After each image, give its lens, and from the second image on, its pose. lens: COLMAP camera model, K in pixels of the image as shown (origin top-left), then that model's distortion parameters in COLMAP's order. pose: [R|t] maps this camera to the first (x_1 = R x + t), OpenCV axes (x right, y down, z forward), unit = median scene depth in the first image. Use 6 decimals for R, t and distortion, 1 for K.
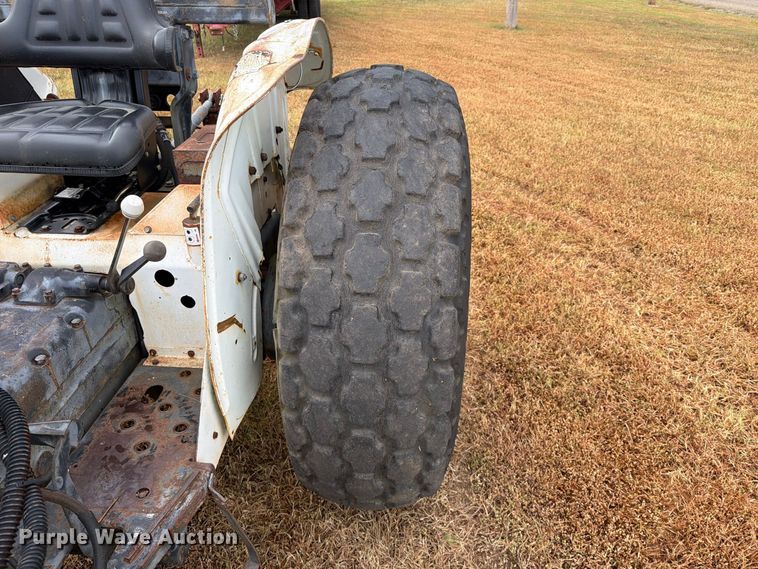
lens RADIAL K [[537.7, 0, 382.9], [0, 537.7, 284.5], [0, 0, 1]] dist [0.023084, -0.032916]
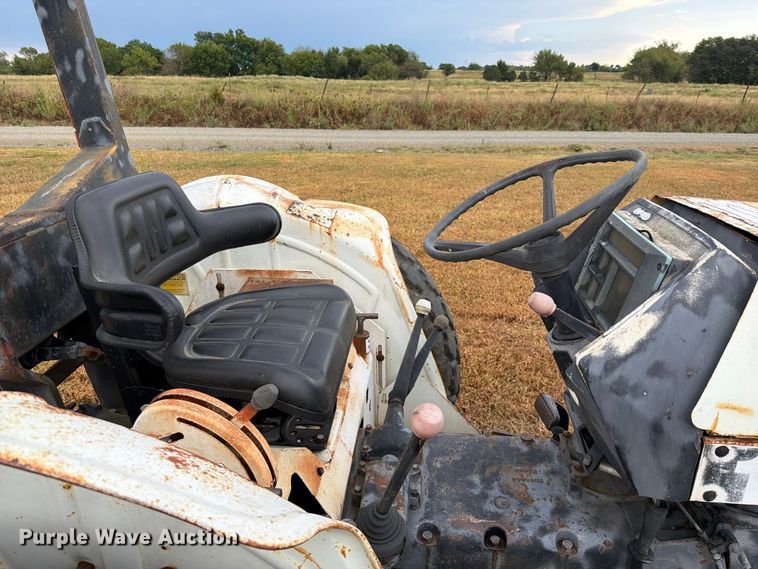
lens RADIAL K [[539.3, 0, 381.3], [0, 539.3, 291.9], [0, 0, 1]] dist [-0.004749, -0.003689]
pose [[0.029762, -0.384769, 0.922533, -1.389491], [0.515049, 0.796886, 0.315748, -0.535542], [-0.856644, 0.465753, 0.221892, 0.640016]]
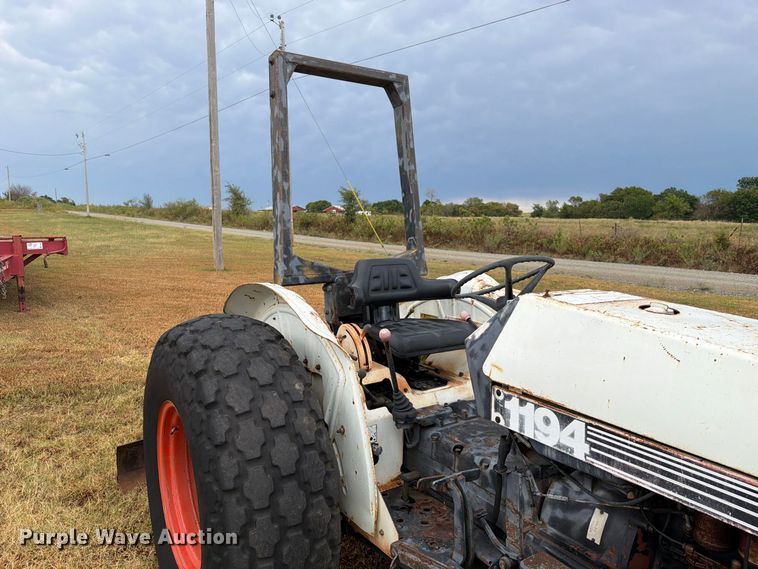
lens RADIAL K [[529.5, 0, 382.0], [0, 529.5, 288.1], [0, 0, 1]] dist [0.091295, -0.128716]
pose [[0.793270, -0.085087, 0.602895, -1.835772], [0.314560, 0.905079, -0.286153, 0.059245], [-0.521320, 0.416644, 0.744737, -0.373868]]
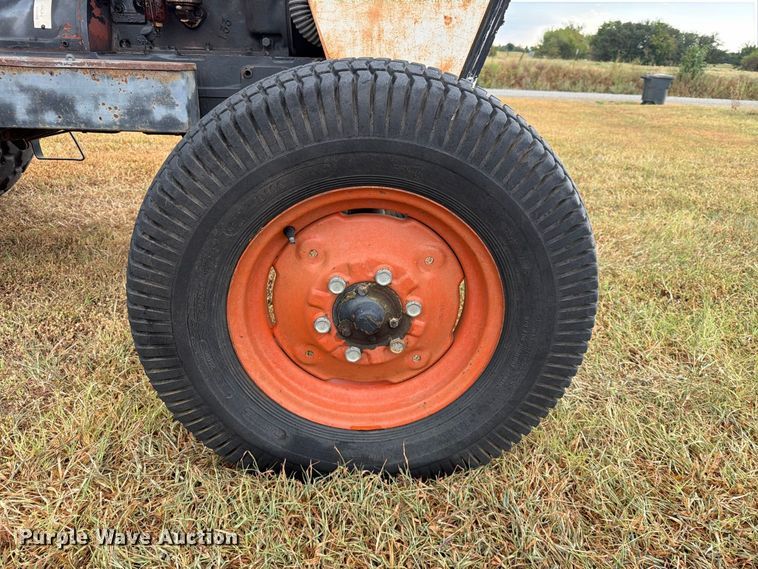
lens RADIAL K [[543.4, 0, 381.4], [0, 543.4, 271.7], [0, 0, 1]] dist [-0.003518, -0.003170]
pose [[-0.102525, -0.389847, 0.915155, -2.012504], [0.478520, 0.787229, 0.388960, 0.626143], [-0.872071, 0.477798, 0.105839, 0.022516]]
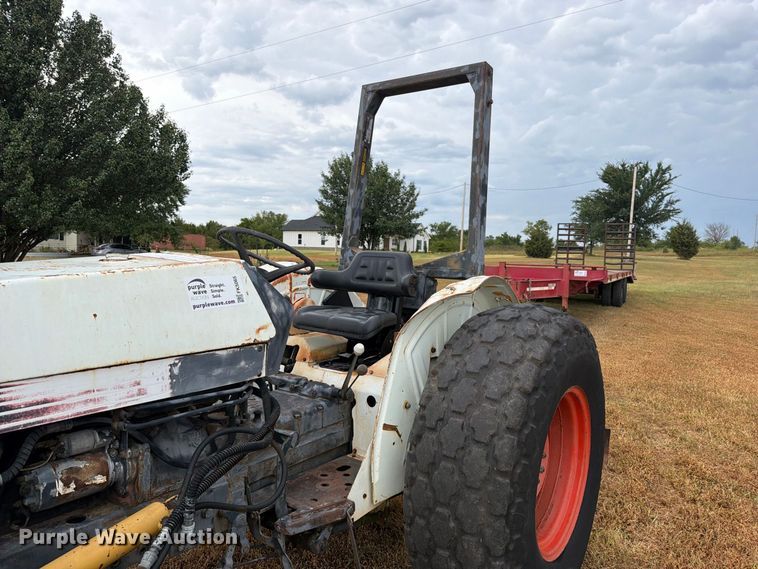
lens RADIAL K [[529.5, 0, 382.0], [0, 529.5, 288.1], [0, 0, 1]] dist [0.091295, -0.128716]
pose [[0.843106, 0.052157, -0.535212, 0.529503], [-0.295327, 0.876666, -0.379788, 0.315251], [0.449393, 0.478264, 0.754526, -0.450090]]
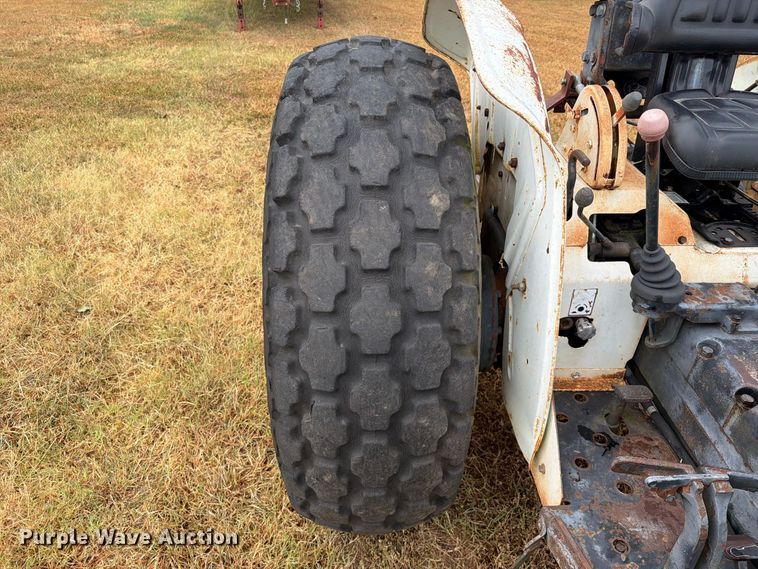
lens RADIAL K [[544.7, 0, 380.5], [0, 544.7, 286.2], [0, 0, 1]] dist [0.003411, -0.003955]
pose [[0.995957, -0.046377, 0.076930, -1.314429], [0.042949, 0.998034, 0.045641, -0.100321], [-0.078895, -0.042153, 0.995991, 0.167453]]
